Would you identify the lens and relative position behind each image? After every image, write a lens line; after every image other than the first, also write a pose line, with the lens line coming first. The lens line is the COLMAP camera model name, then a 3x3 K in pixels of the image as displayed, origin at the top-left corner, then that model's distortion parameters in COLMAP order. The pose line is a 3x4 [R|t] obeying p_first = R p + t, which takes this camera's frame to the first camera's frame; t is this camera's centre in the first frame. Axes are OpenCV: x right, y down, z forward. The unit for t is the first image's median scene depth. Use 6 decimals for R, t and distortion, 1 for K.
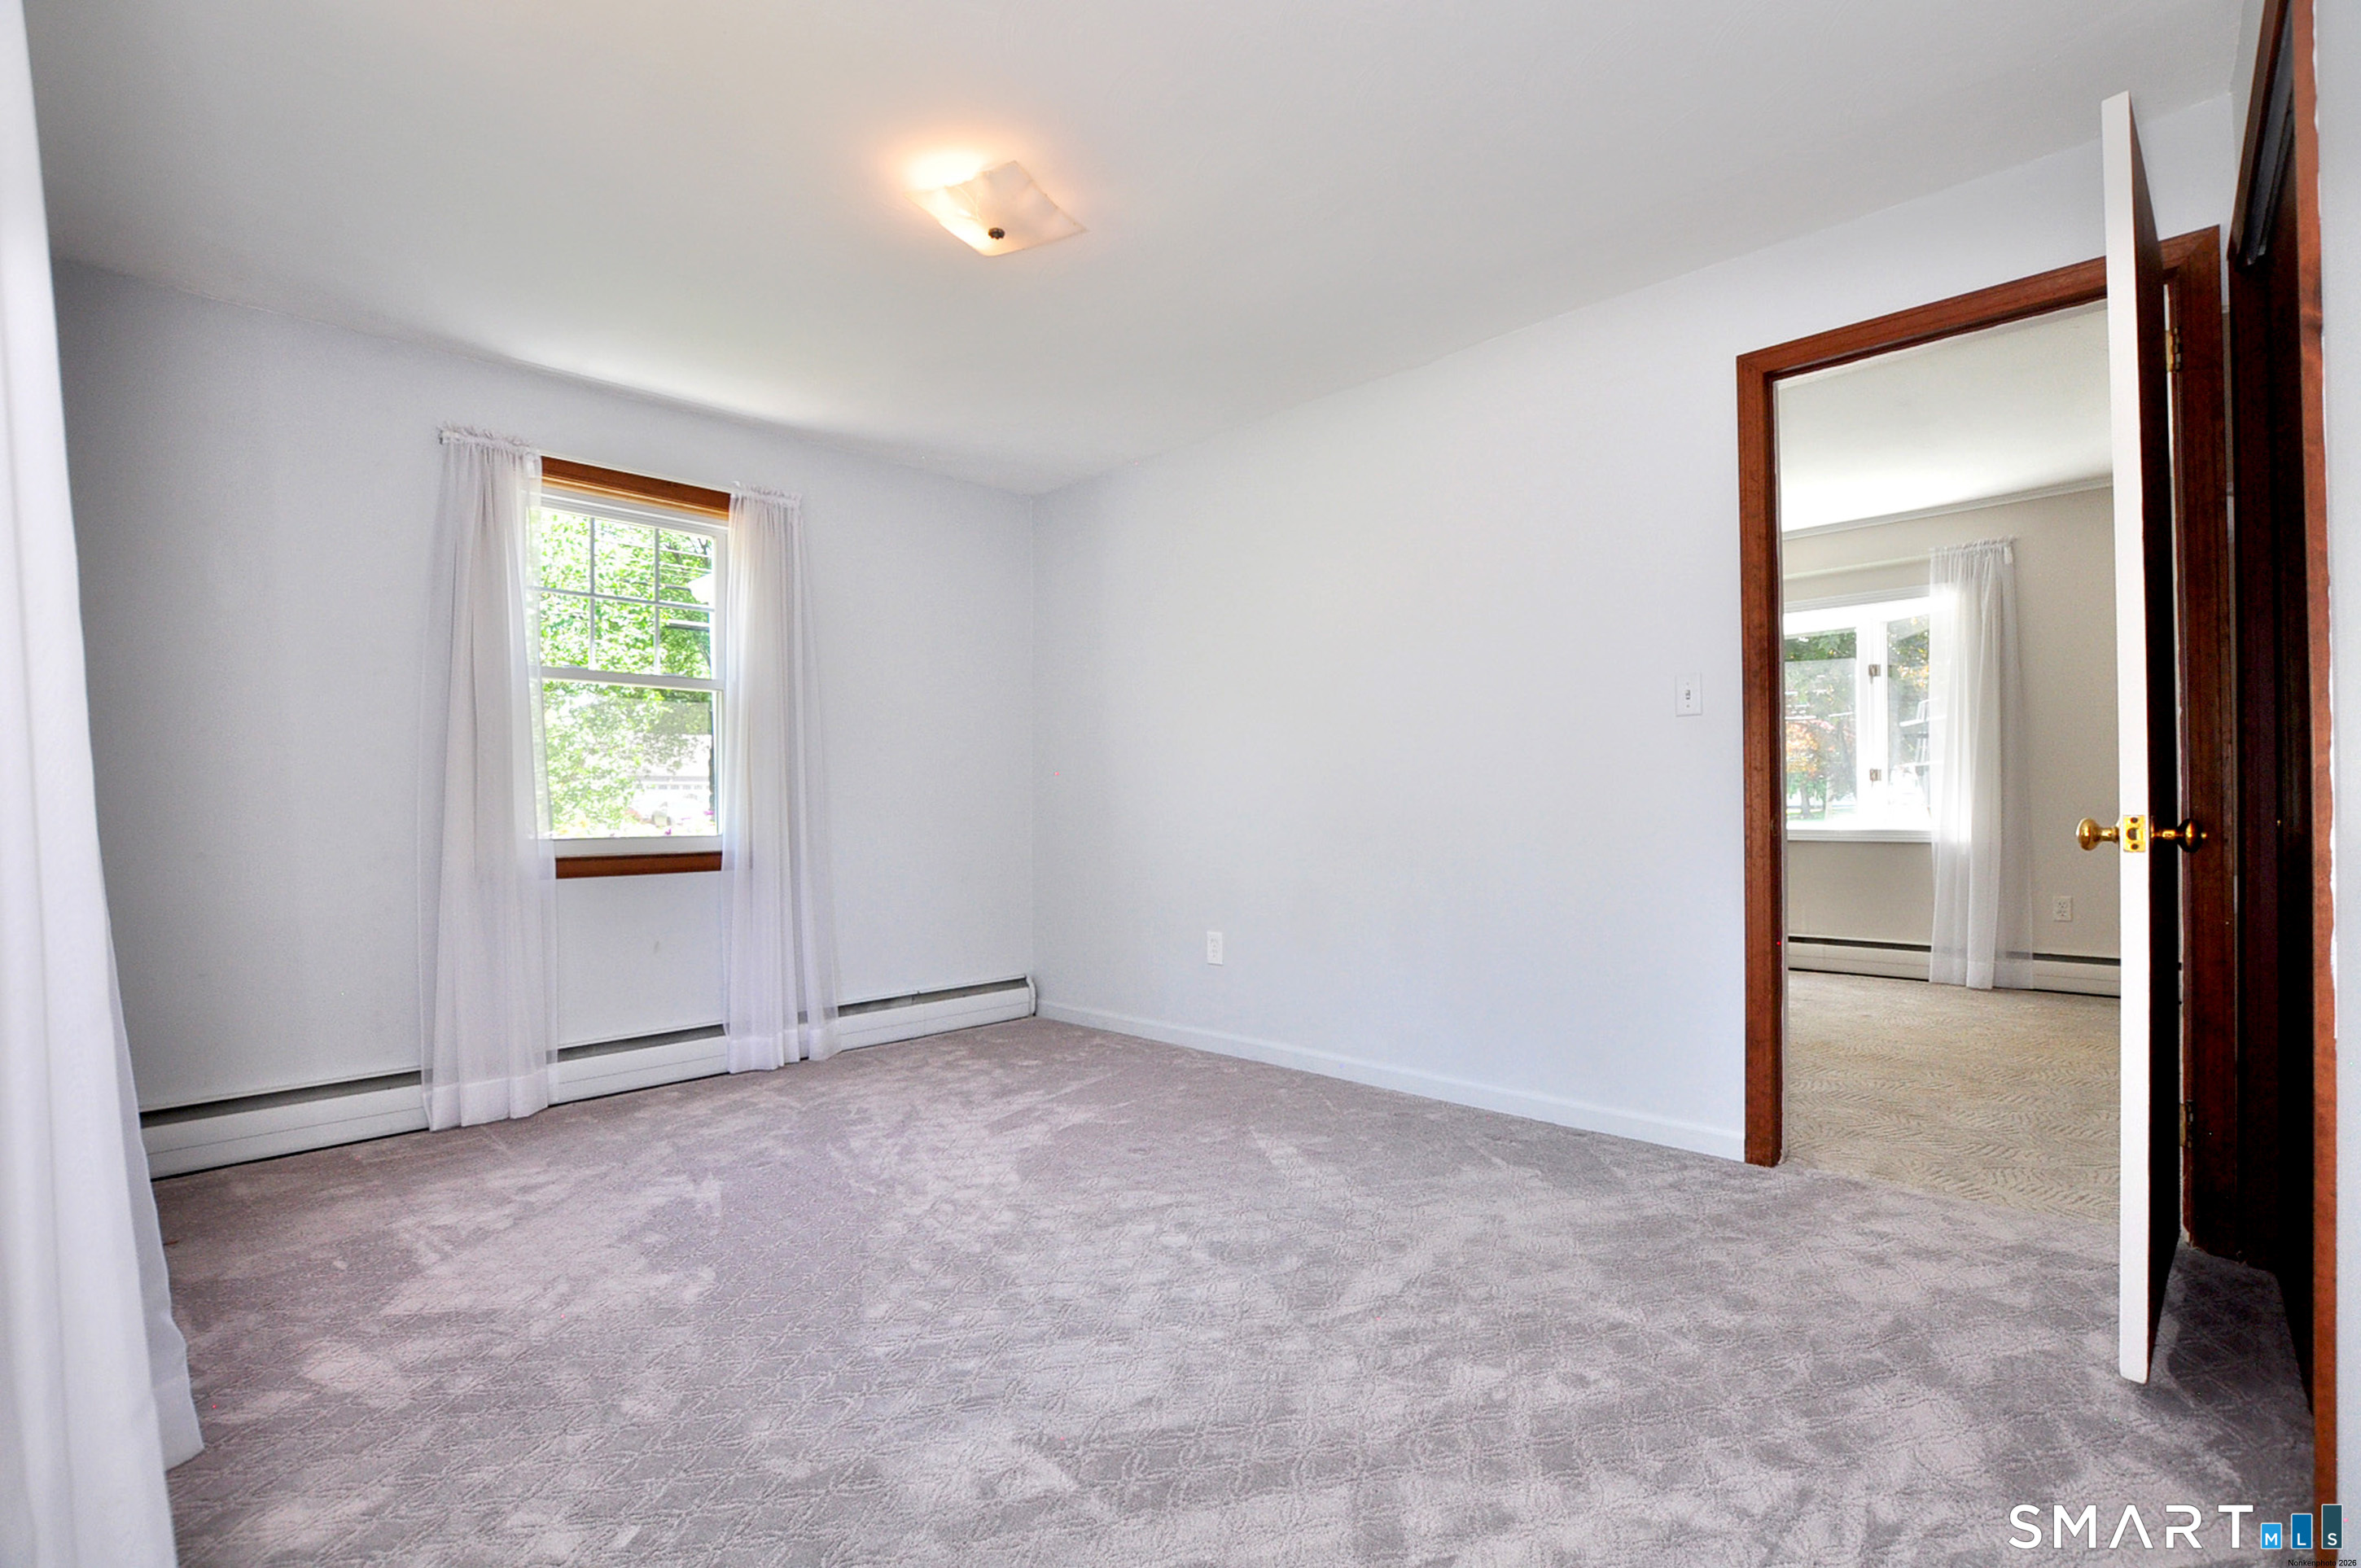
lens RADIAL K [[1057.4, 0, 1186.9], [0, 1057.4, 800.0], [0, 0, 1]] dist [-0.032313, 0.002686]
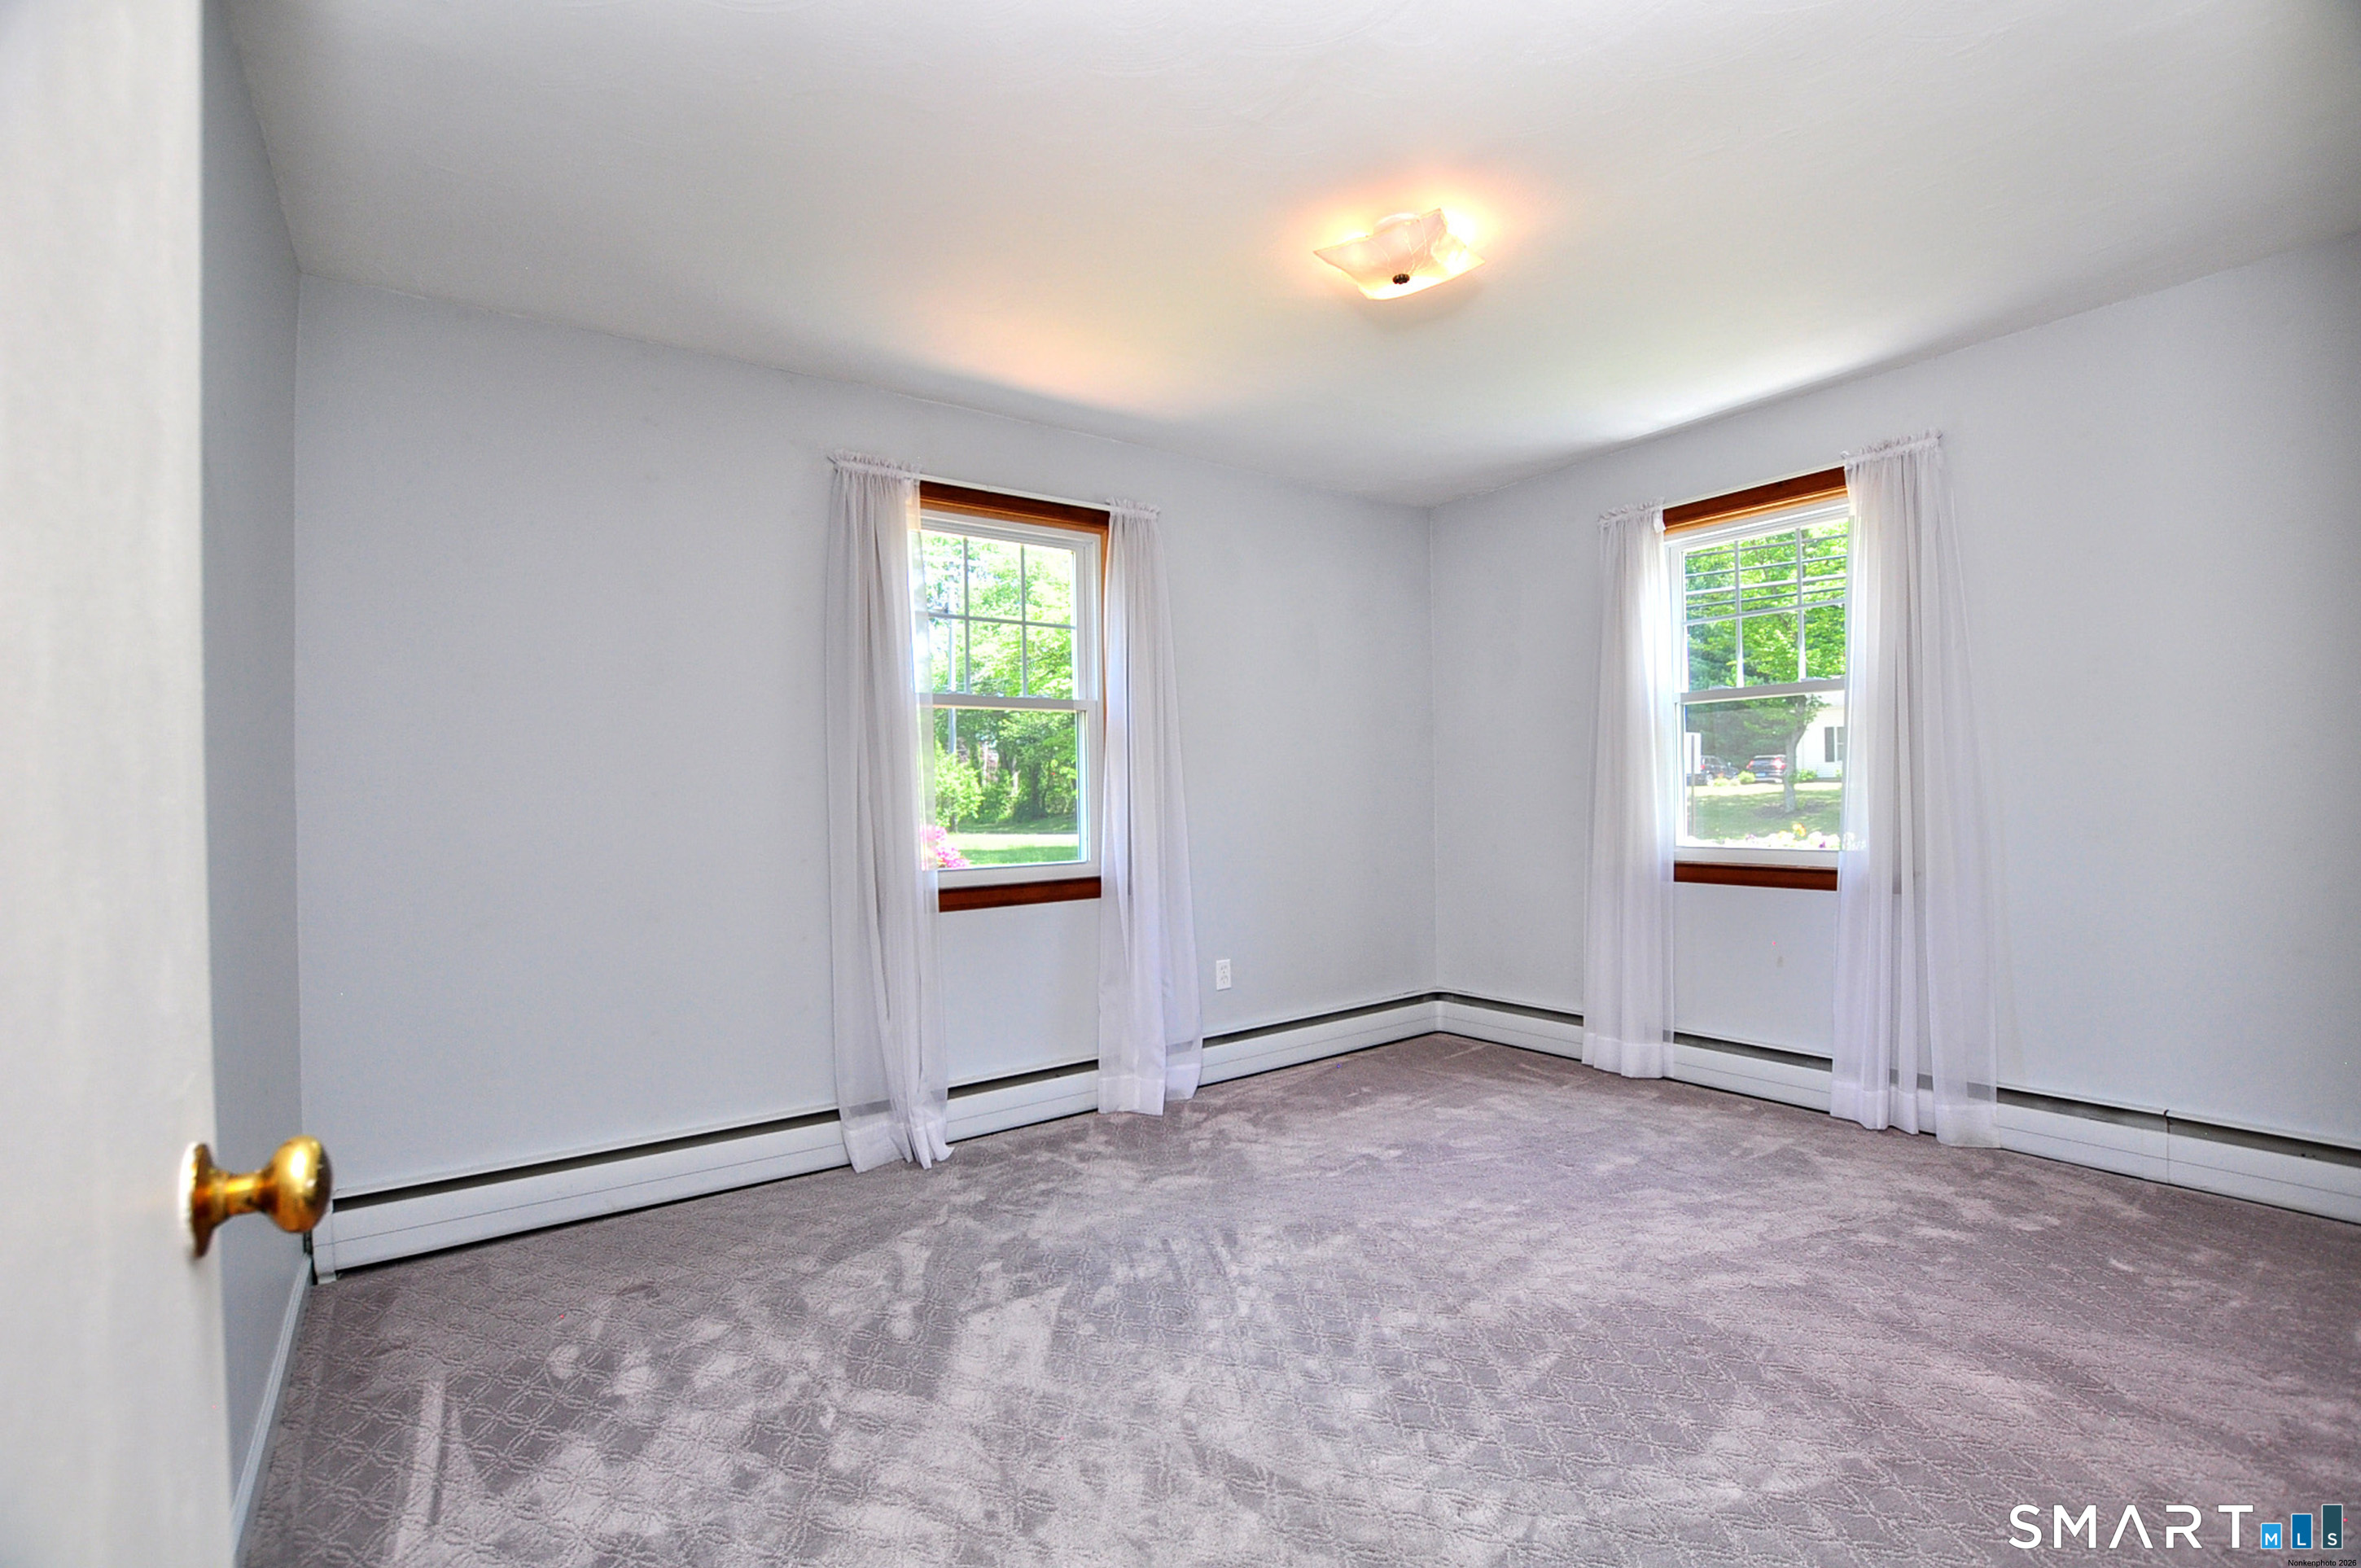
lens RADIAL K [[1057.4, 0, 1192.1], [0, 1057.4, 788.3], [0, 0, 1]] dist [-0.032313, 0.002686]
pose [[-0.176925, 0.013180, -0.984136, 0.559124], [0.028007, 0.999573, 0.008351, -0.045426], [0.983826, -0.026085, -0.177218, 0.639584]]
